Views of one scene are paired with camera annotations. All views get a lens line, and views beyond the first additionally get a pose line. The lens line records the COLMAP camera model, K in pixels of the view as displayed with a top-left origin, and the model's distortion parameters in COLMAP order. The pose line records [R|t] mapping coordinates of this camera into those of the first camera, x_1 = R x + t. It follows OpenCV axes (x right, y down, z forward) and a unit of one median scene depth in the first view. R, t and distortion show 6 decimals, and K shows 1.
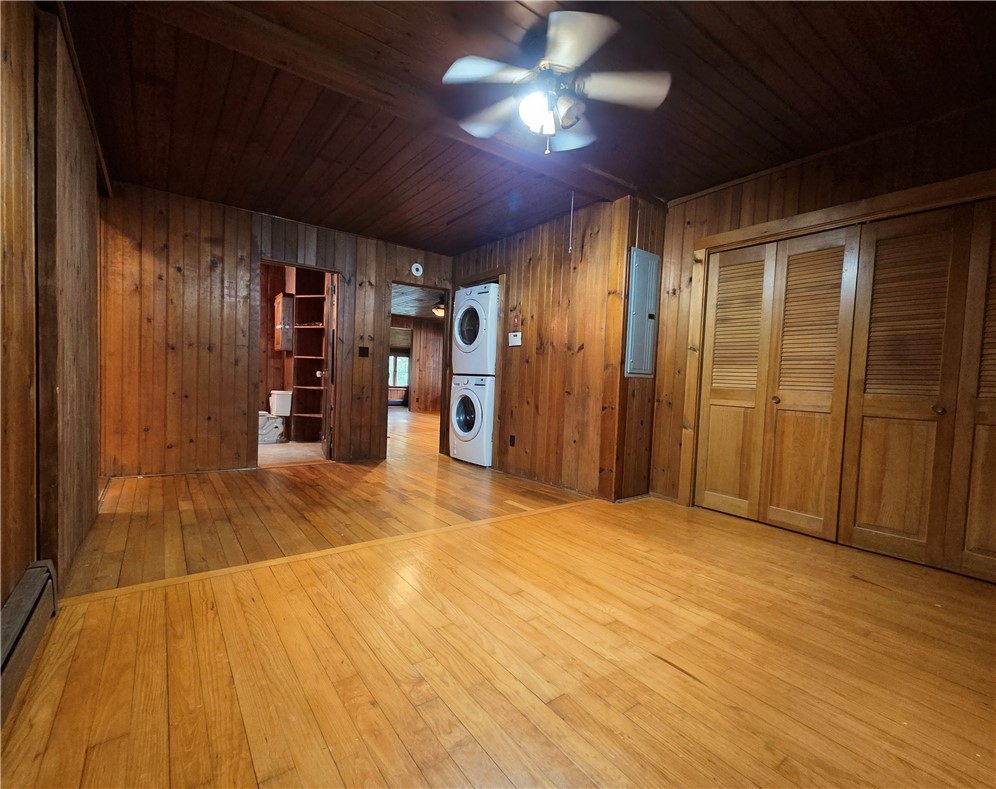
lens RADIAL K [[431.1, 0, 474.0], [0, 431.1, 398.0], [0, 0, 1]] dist [0.000248, 0.000148]
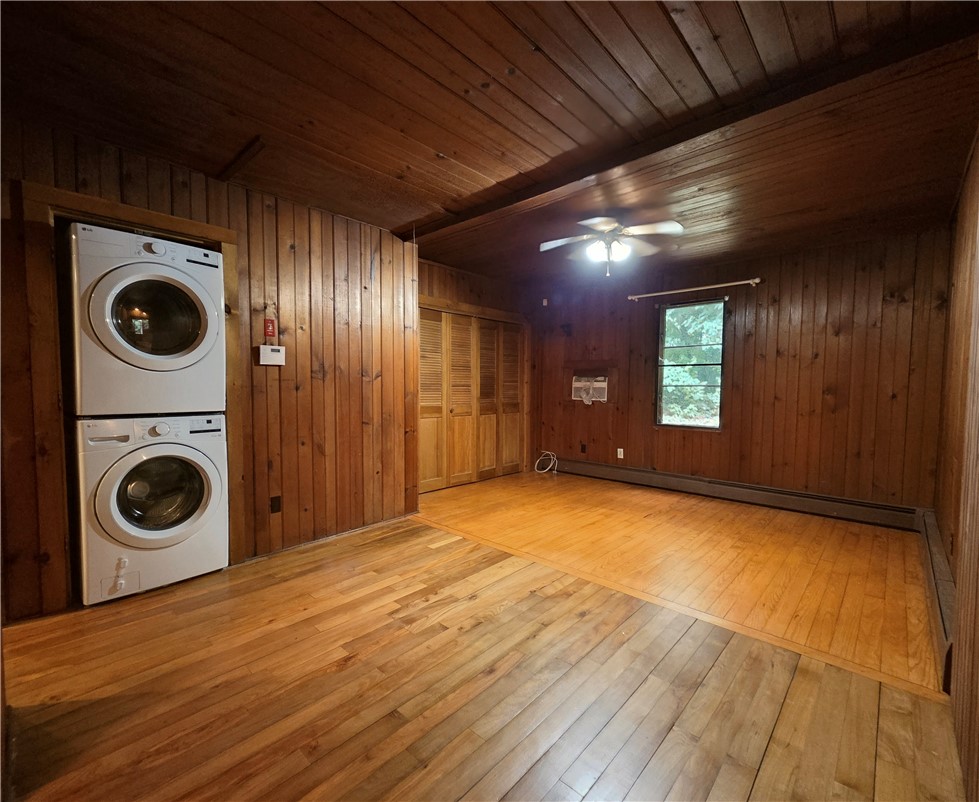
lens RADIAL K [[414.9, 0, 489.5], [0, 414.9, 401.0], [0, 0, 1]] dist [-0.000647, 0.000361]
pose [[-0.162316, -0.069949, 0.984256, -0.761129], [0.037311, 0.996336, 0.076960, -0.128682], [-0.986033, 0.049215, -0.159112, 0.966887]]
